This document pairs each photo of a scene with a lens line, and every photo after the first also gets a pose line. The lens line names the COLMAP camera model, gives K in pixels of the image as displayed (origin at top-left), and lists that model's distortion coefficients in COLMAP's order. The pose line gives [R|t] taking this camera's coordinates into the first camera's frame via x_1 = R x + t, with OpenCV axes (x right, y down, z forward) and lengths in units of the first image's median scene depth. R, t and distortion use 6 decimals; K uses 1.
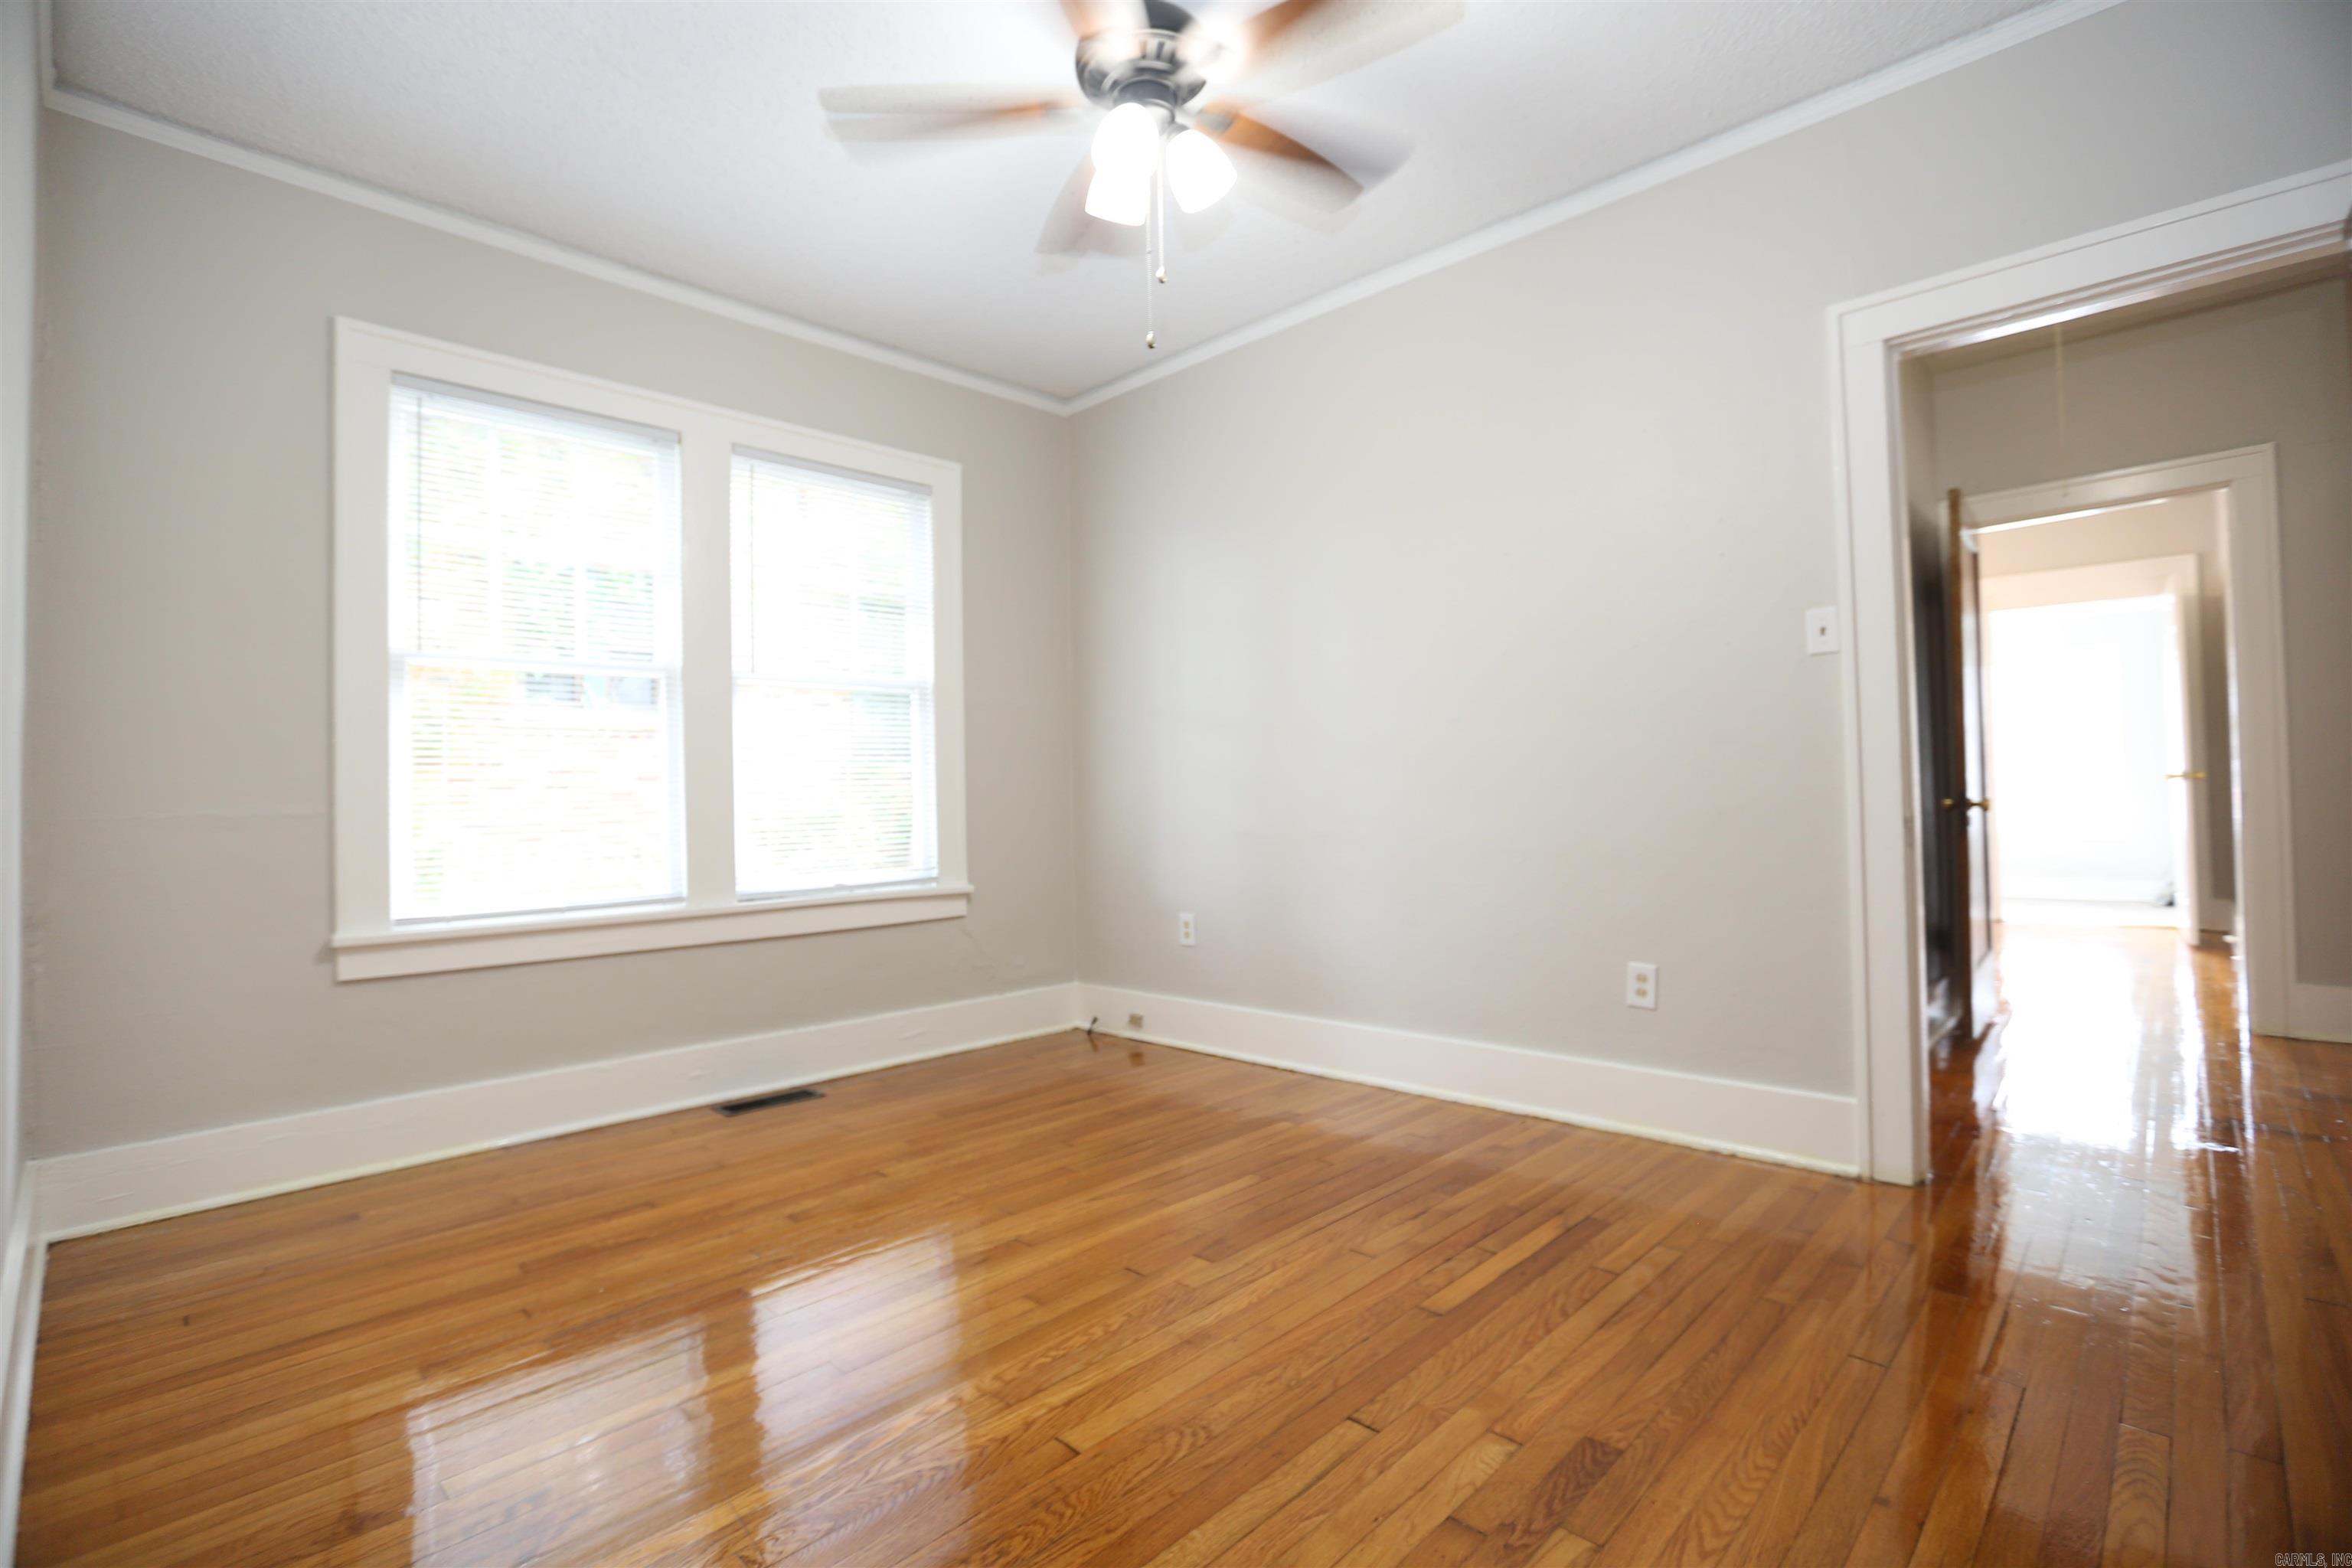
lens RADIAL K [[1057.7, 0, 1176.0], [0, 1057.7, 784.0], [0, 0, 1]] dist [-0.036129, 0.000668]
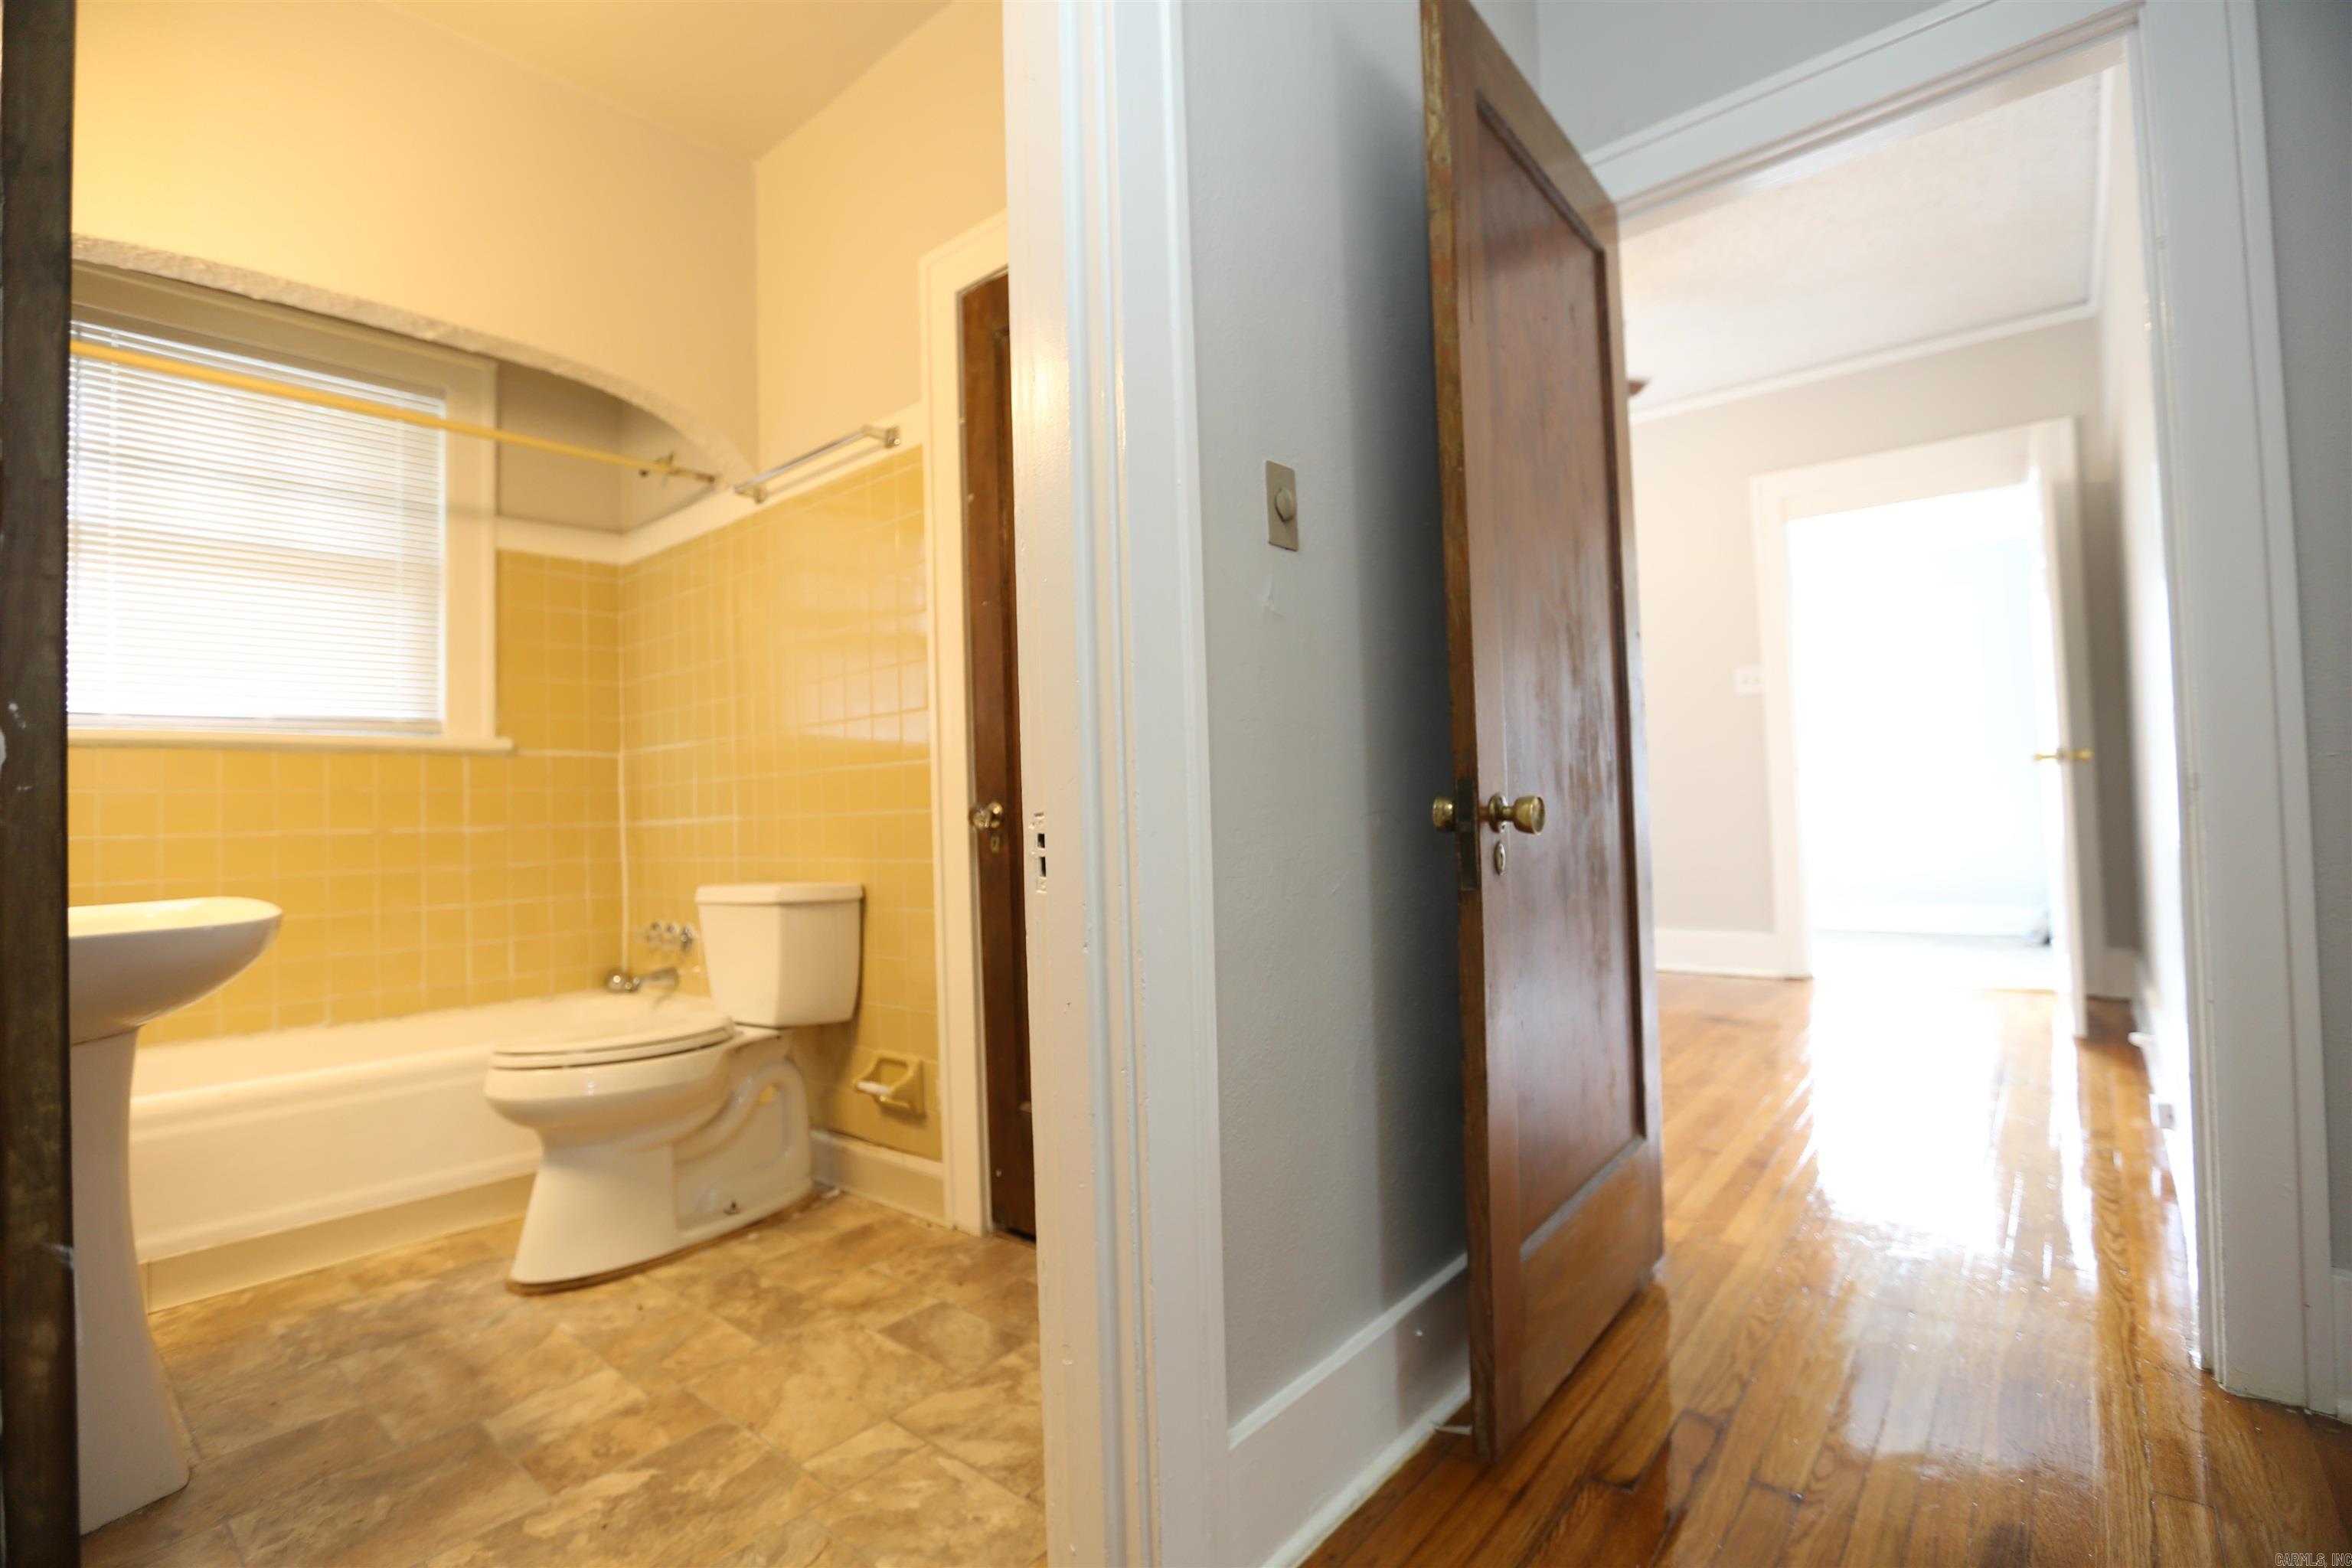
lens RADIAL K [[1057.7, 0, 1176.0], [0, 1057.7, 784.0], [0, 0, 1]] dist [-0.036129, 0.000668]
pose [[0.997789, -0.011257, 0.065494, 0.378615], [0.011735, 0.999907, -0.006917, 0.005850], [-0.065410, 0.007670, 0.997829, 0.379130]]
